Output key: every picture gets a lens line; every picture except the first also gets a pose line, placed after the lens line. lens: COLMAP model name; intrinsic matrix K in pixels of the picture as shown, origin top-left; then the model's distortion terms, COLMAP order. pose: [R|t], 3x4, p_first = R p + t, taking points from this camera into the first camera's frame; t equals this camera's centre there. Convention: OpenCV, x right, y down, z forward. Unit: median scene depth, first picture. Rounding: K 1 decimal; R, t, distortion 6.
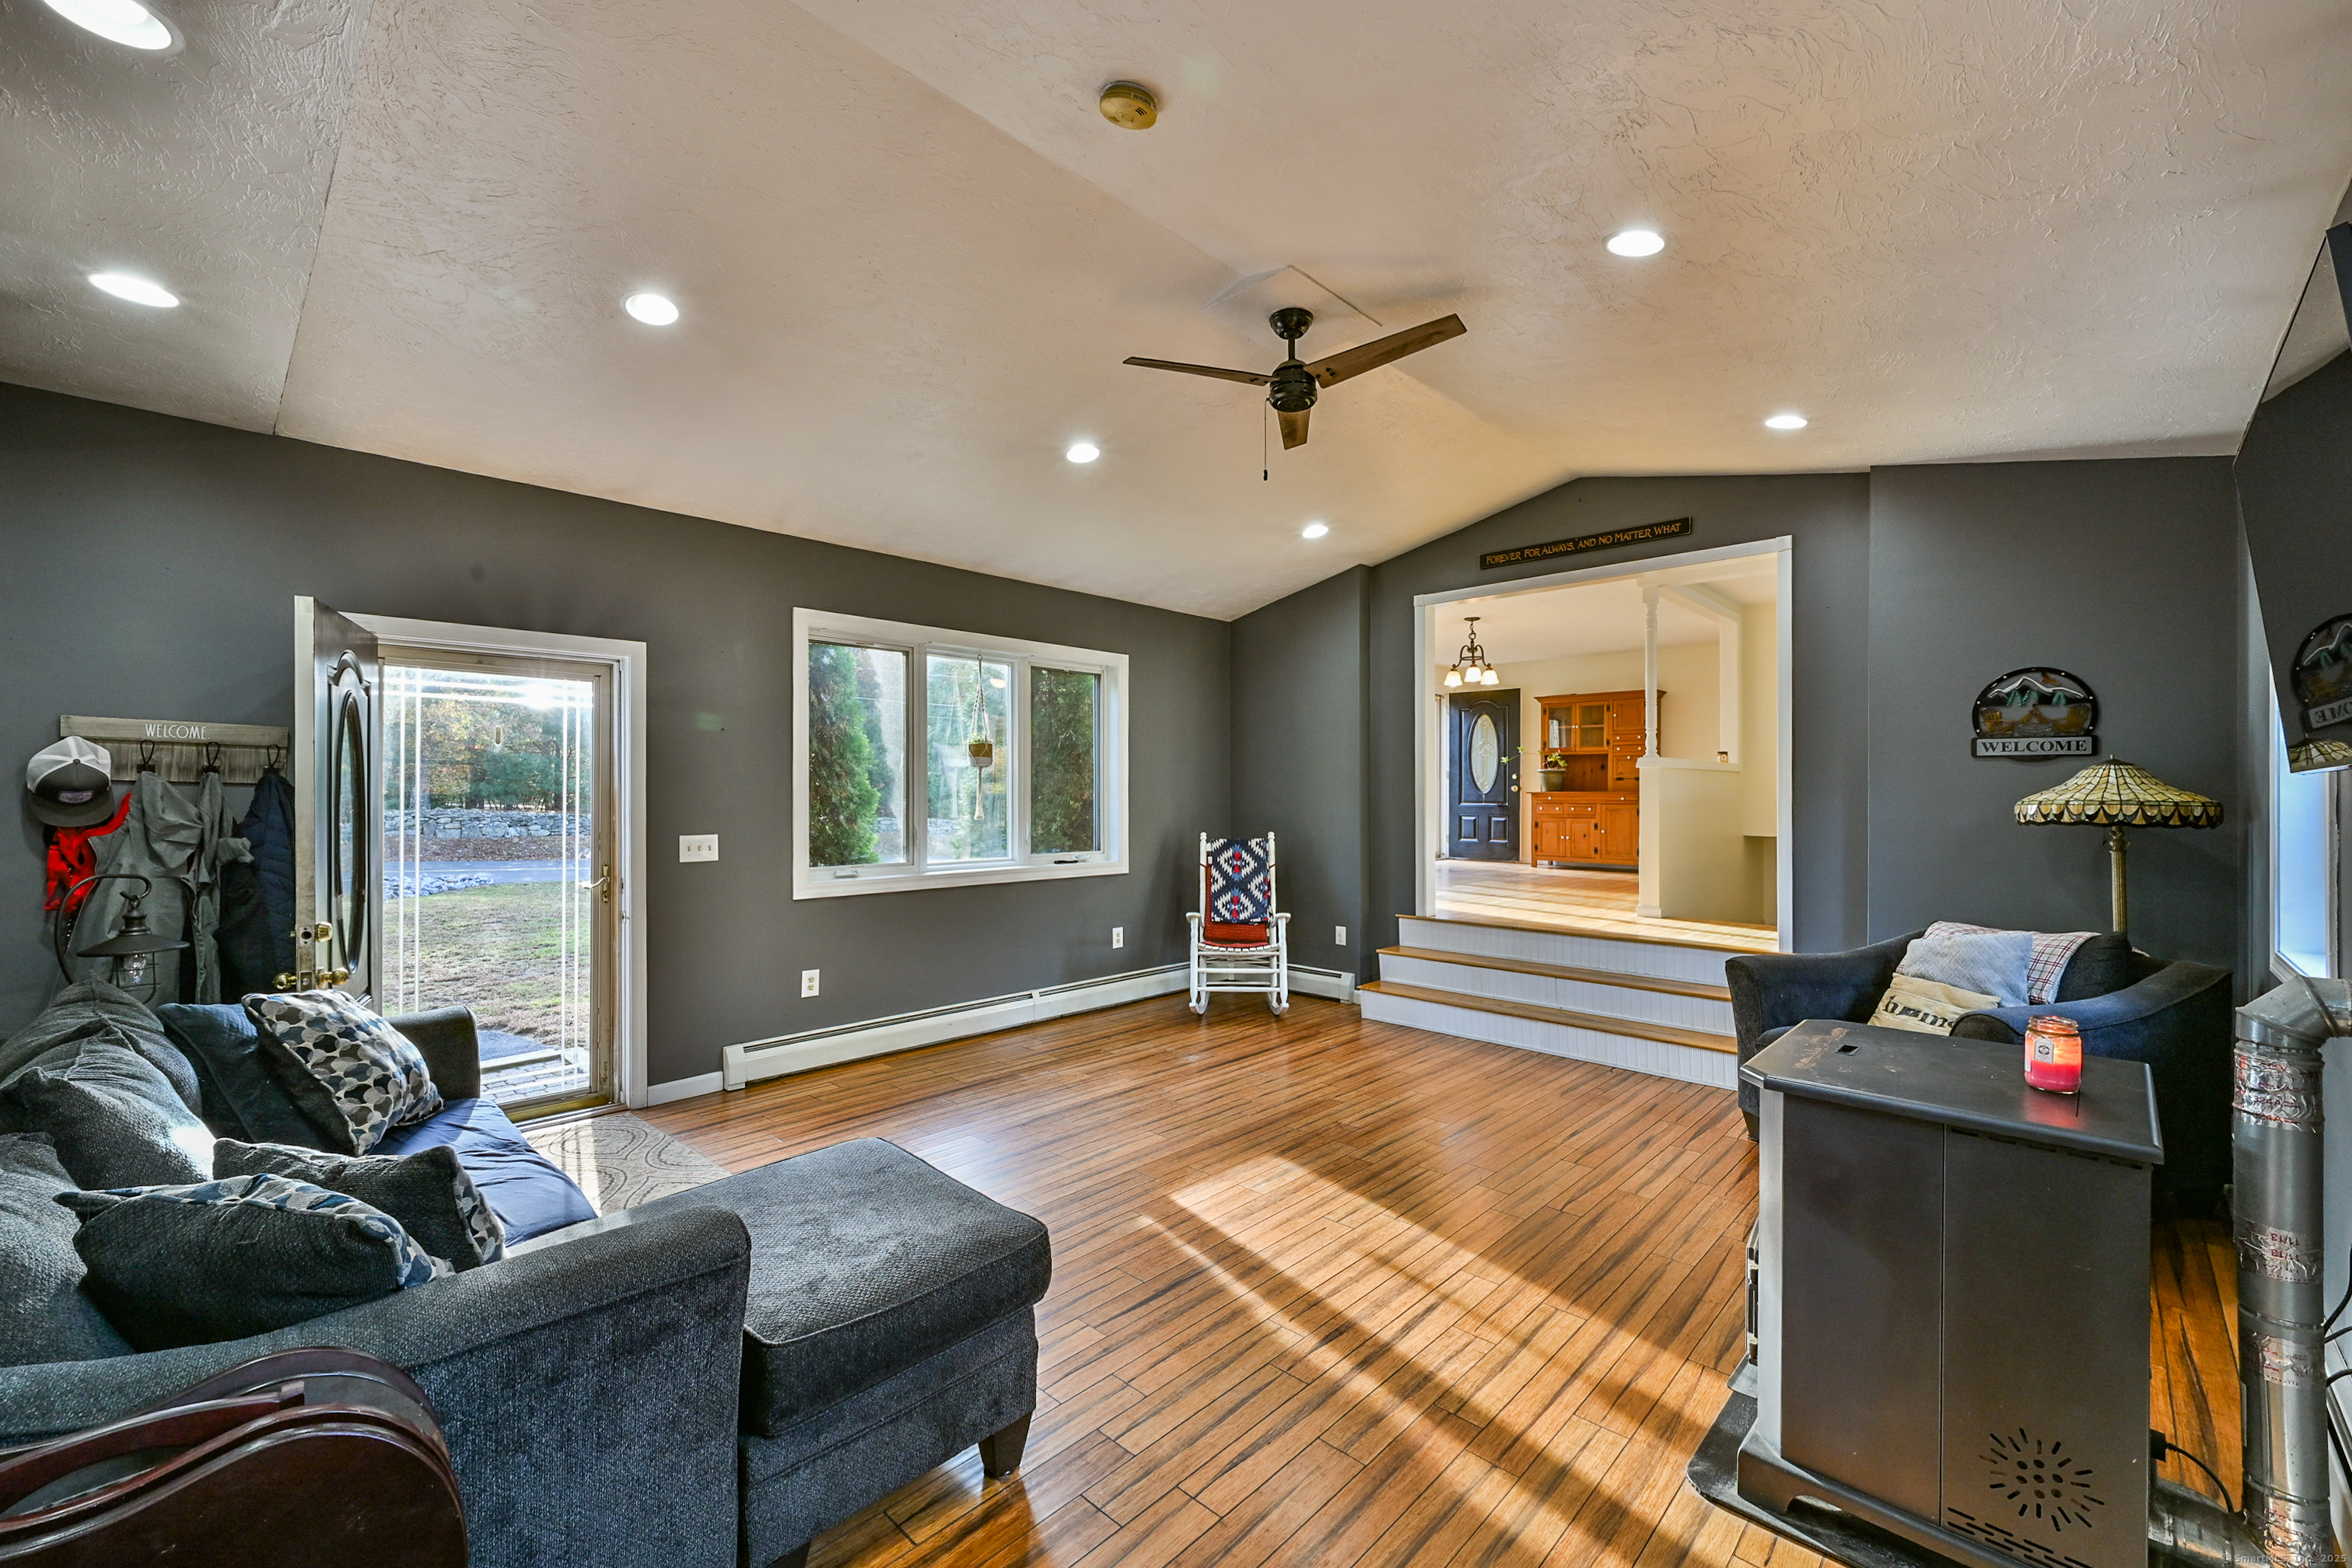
lens RADIAL K [[939.6, 0, 1179.5], [0, 939.6, 795.4], [0, 0, 1]] dist [0.001207, 0.000070]
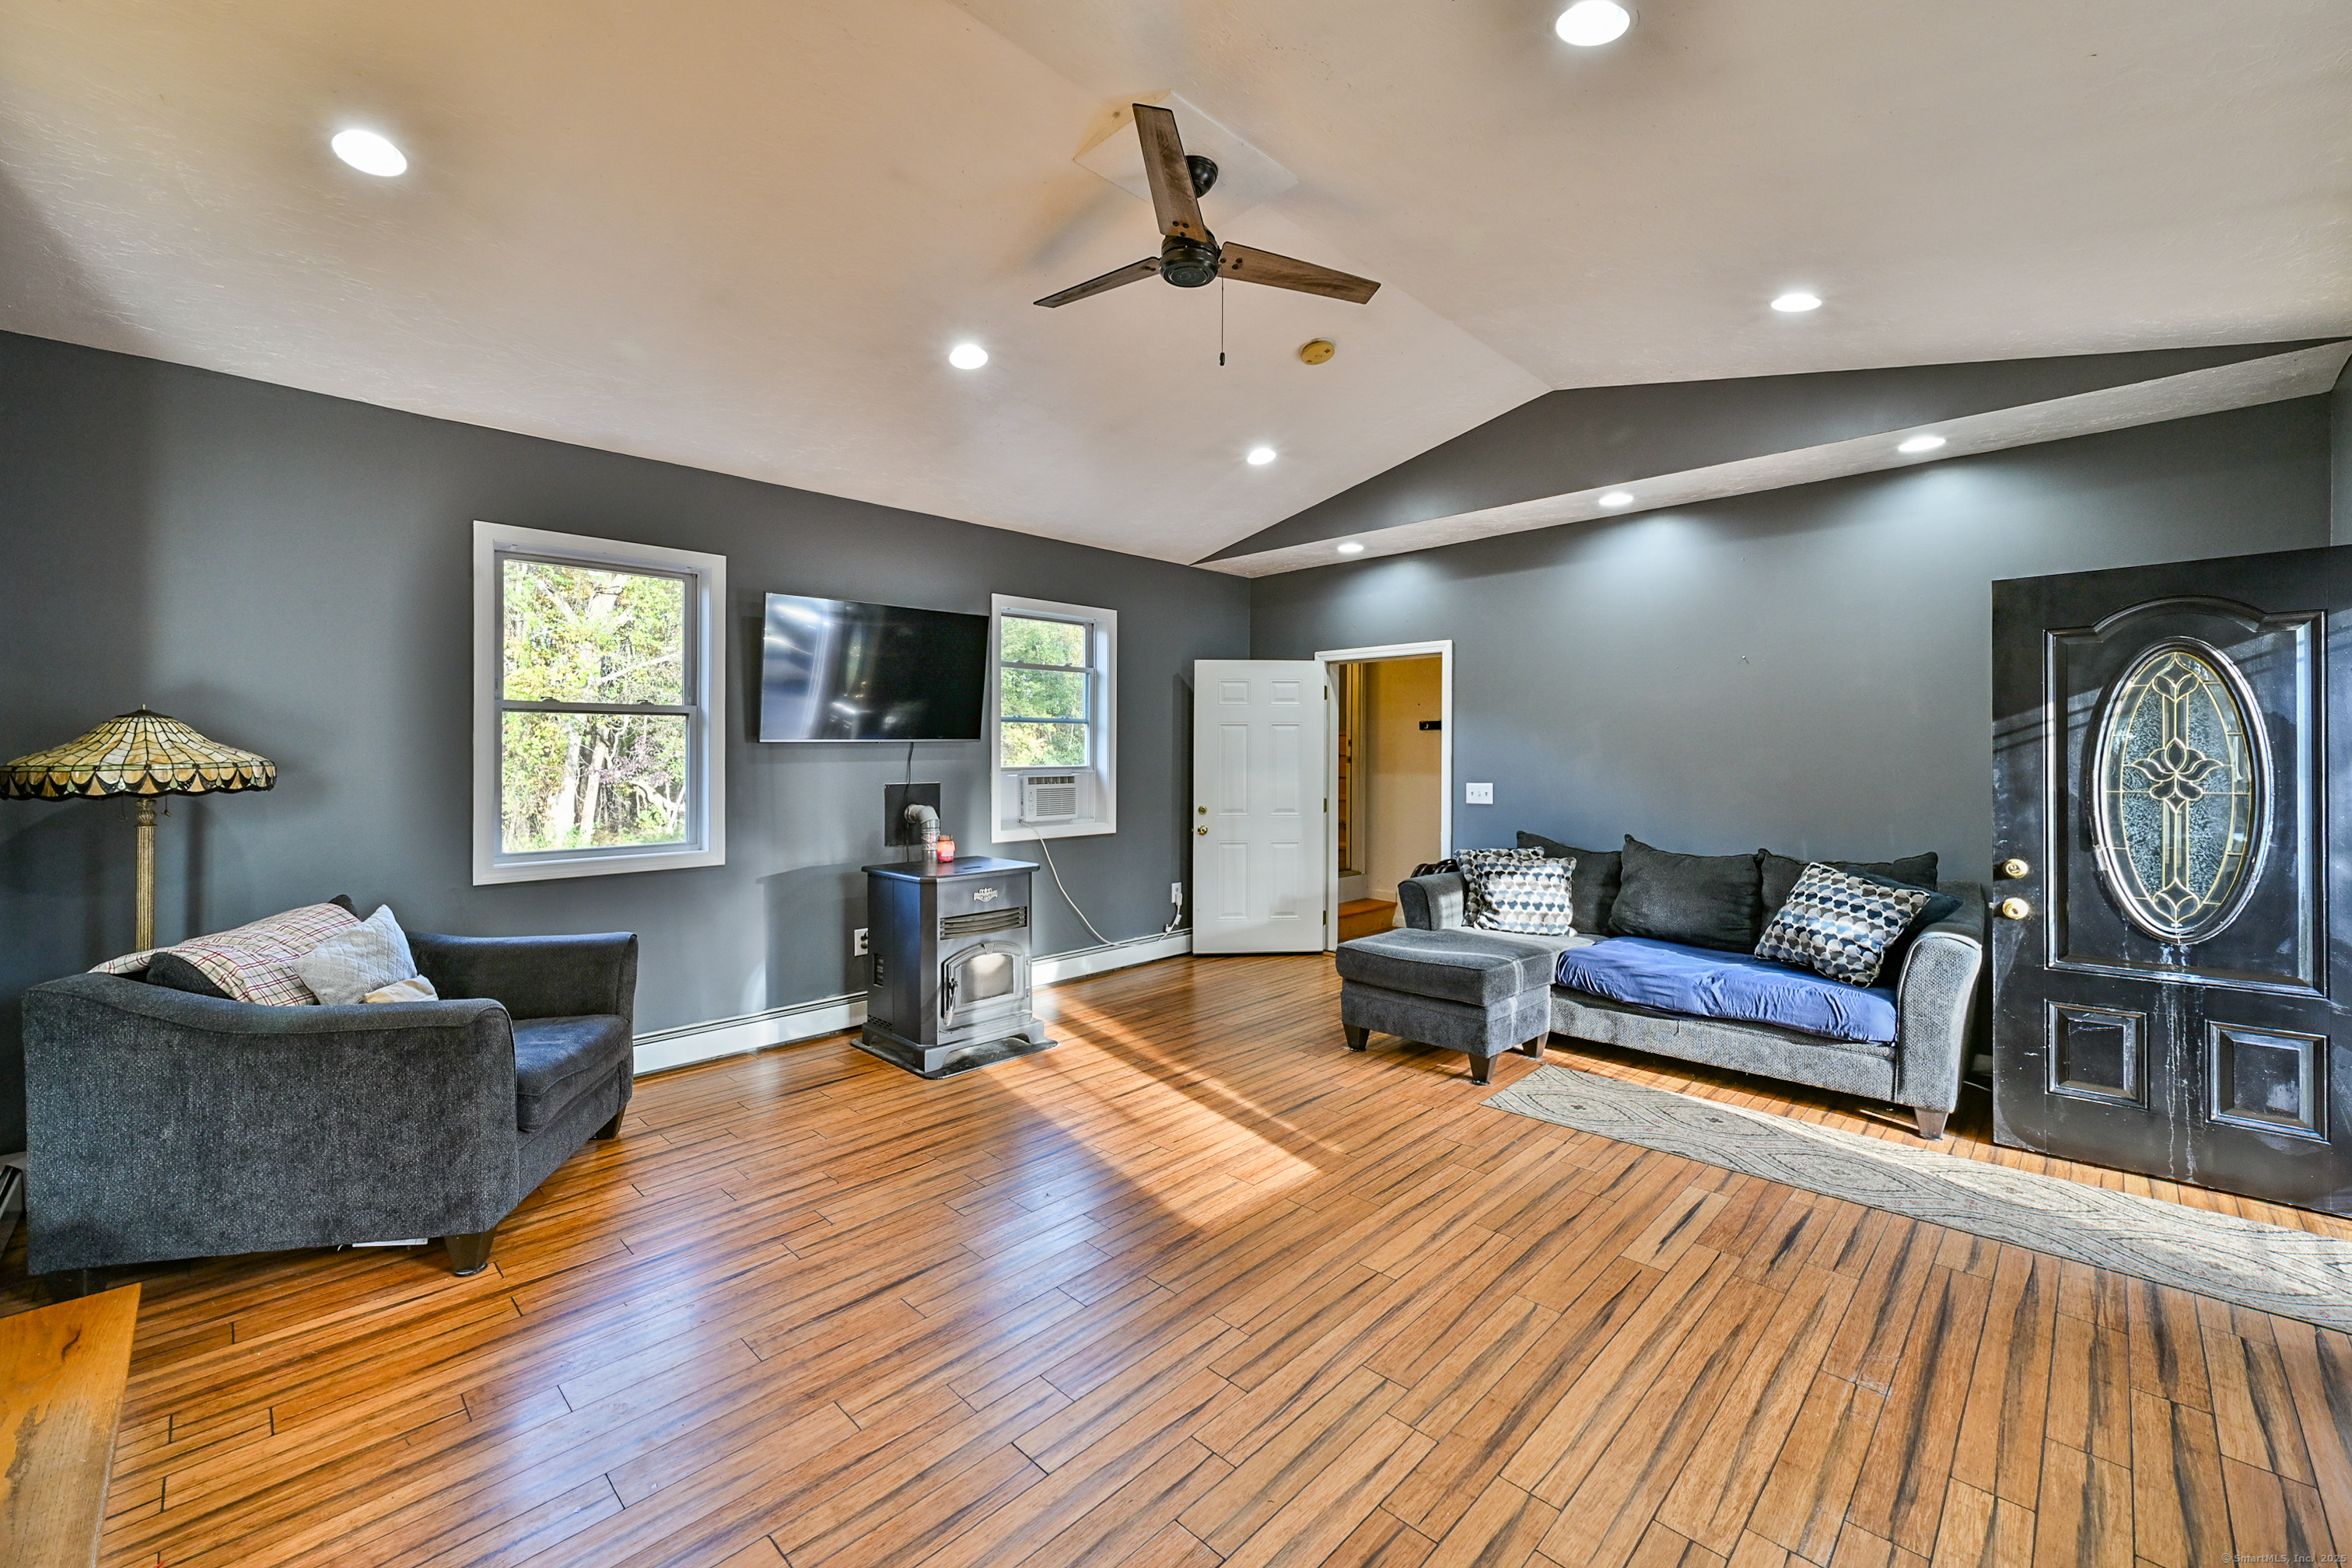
lens RADIAL K [[956.0, 0, 1181.1], [0, 956.0, 763.6], [0, 0, 1]] dist [0.000922, 0.000137]
pose [[-0.999988, 0.004867, 0.000836, 0.109608], [0.004880, 0.999836, 0.017445, -0.003906], [-0.000751, 0.017449, -0.999847, 1.637996]]
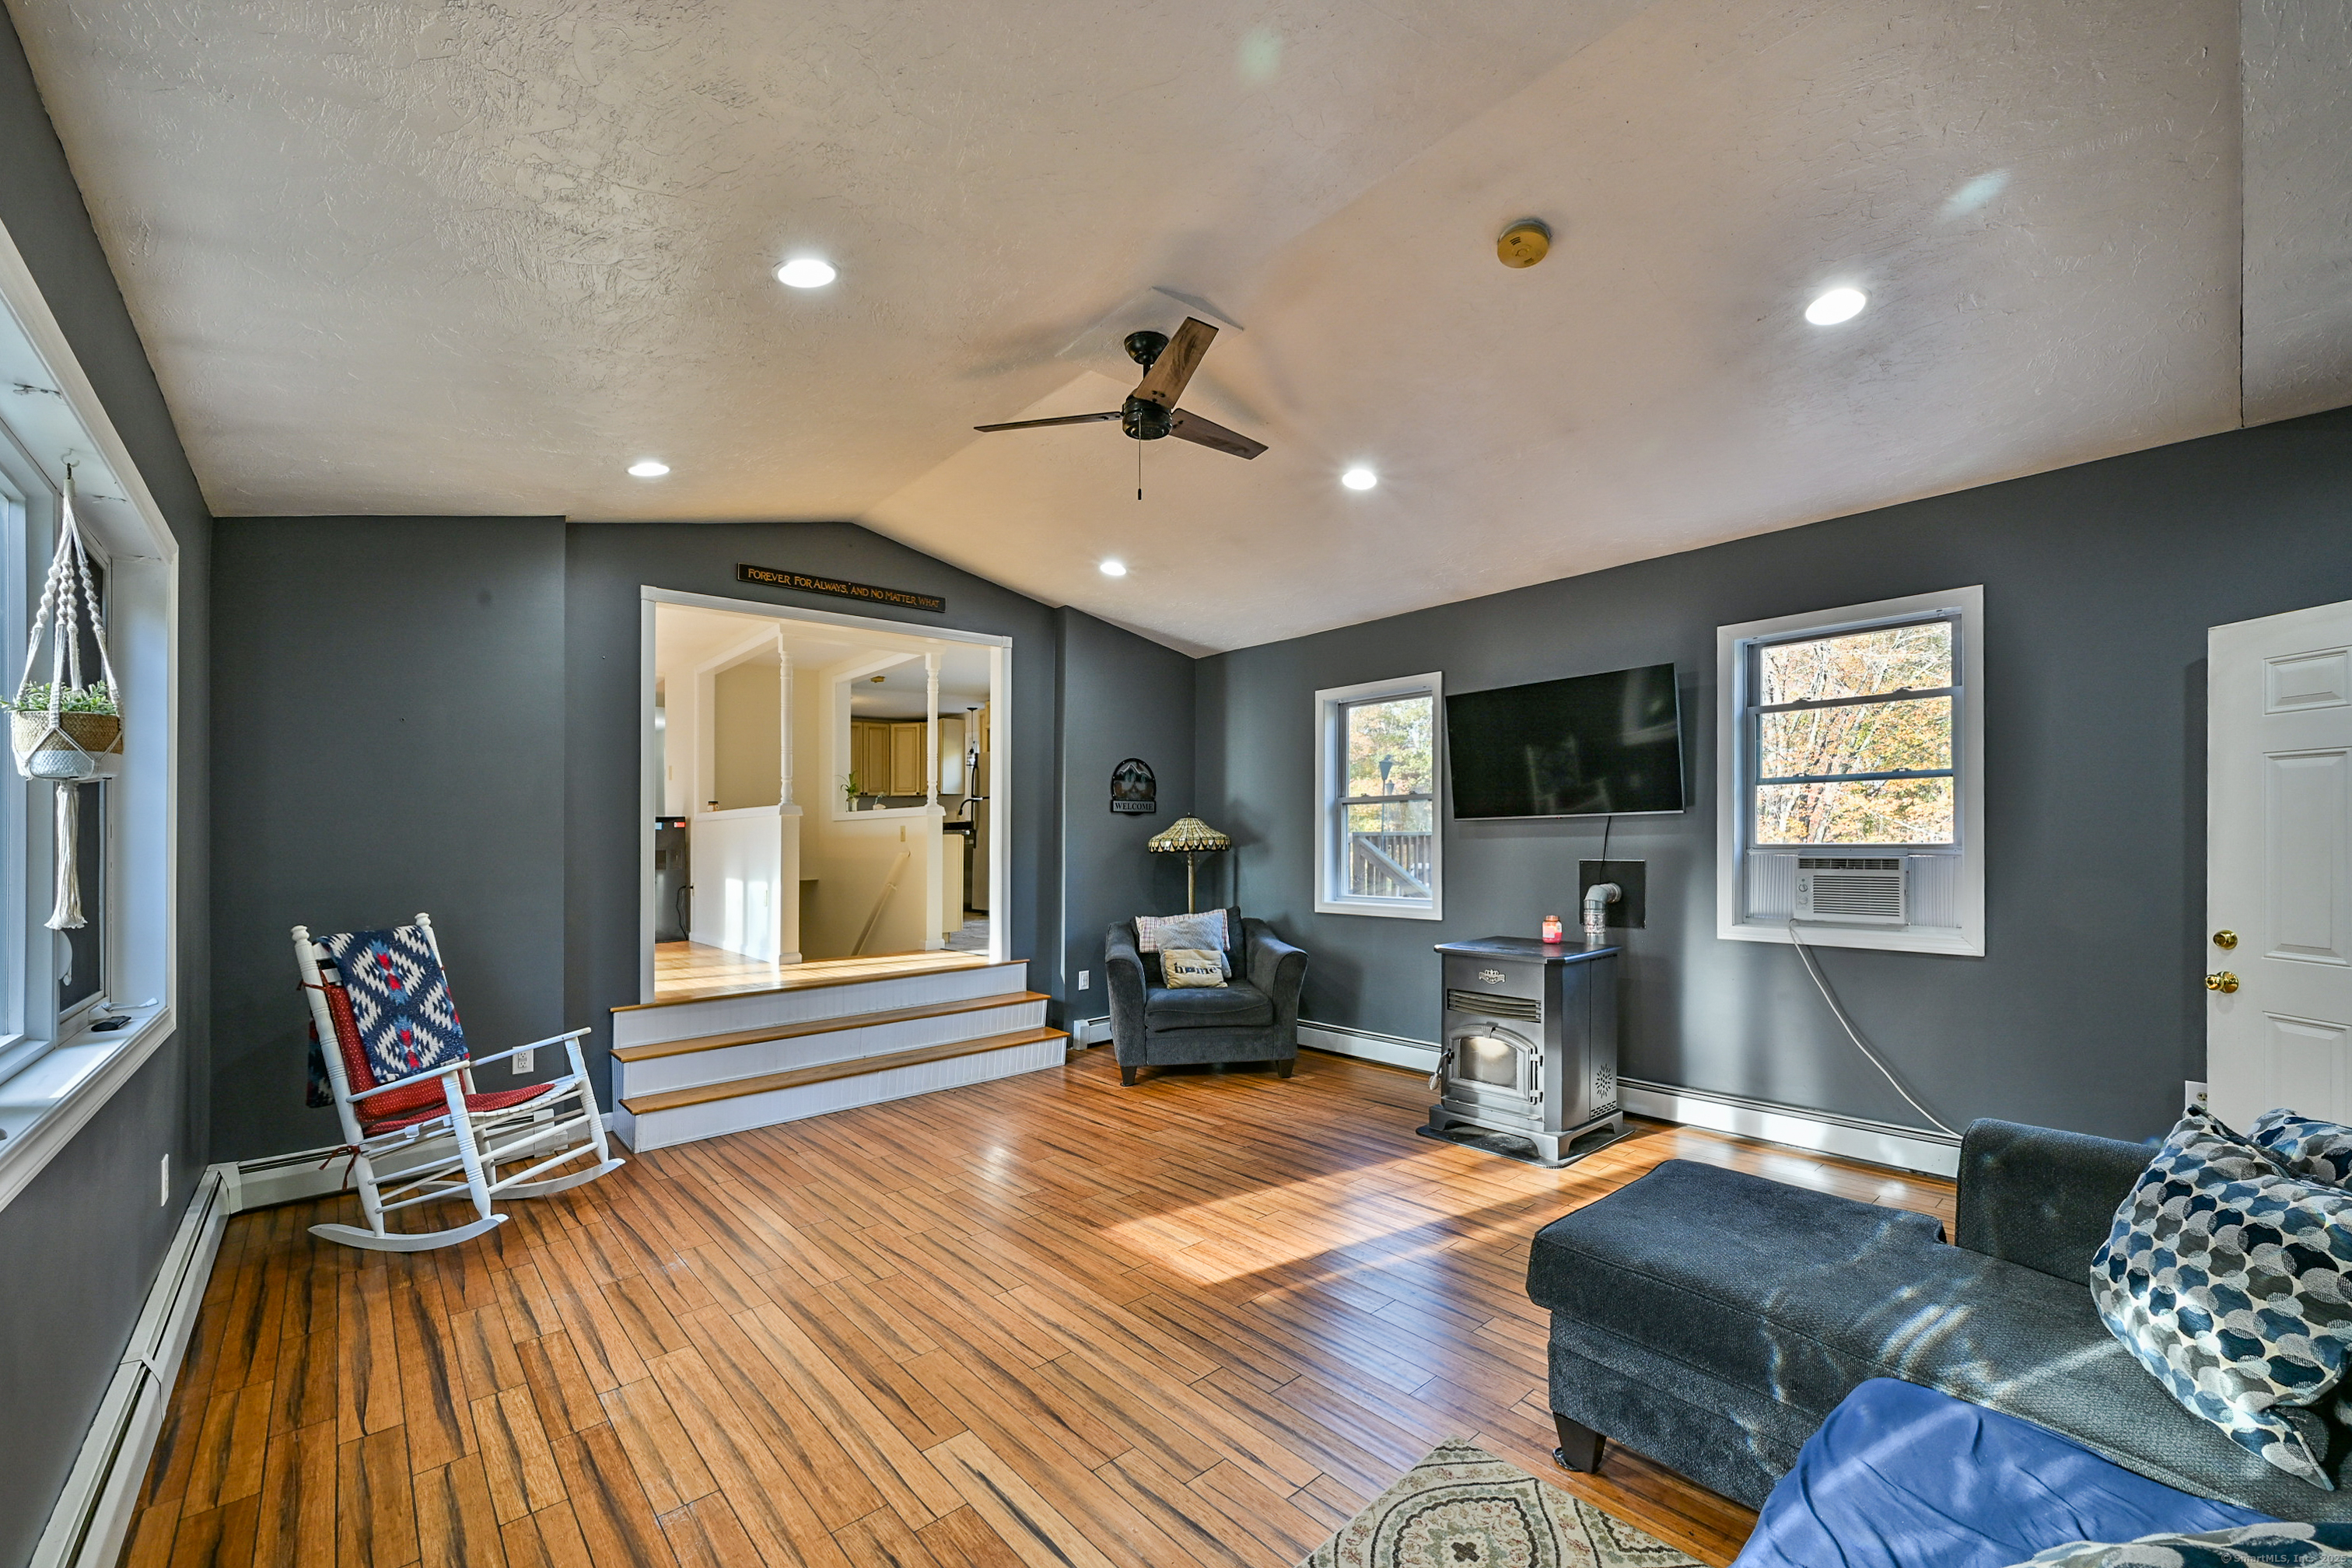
lens RADIAL K [[960.1, 0, 1175.7], [0, 960.1, 841.2], [0, 0, 1]] dist [-0.001579, -0.000126]
pose [[0.080657, -0.007520, 0.996714, -0.763759], [0.021688, 0.999748, 0.005787, 0.001112], [-0.996506, 0.021150, 0.080800, 0.788374]]
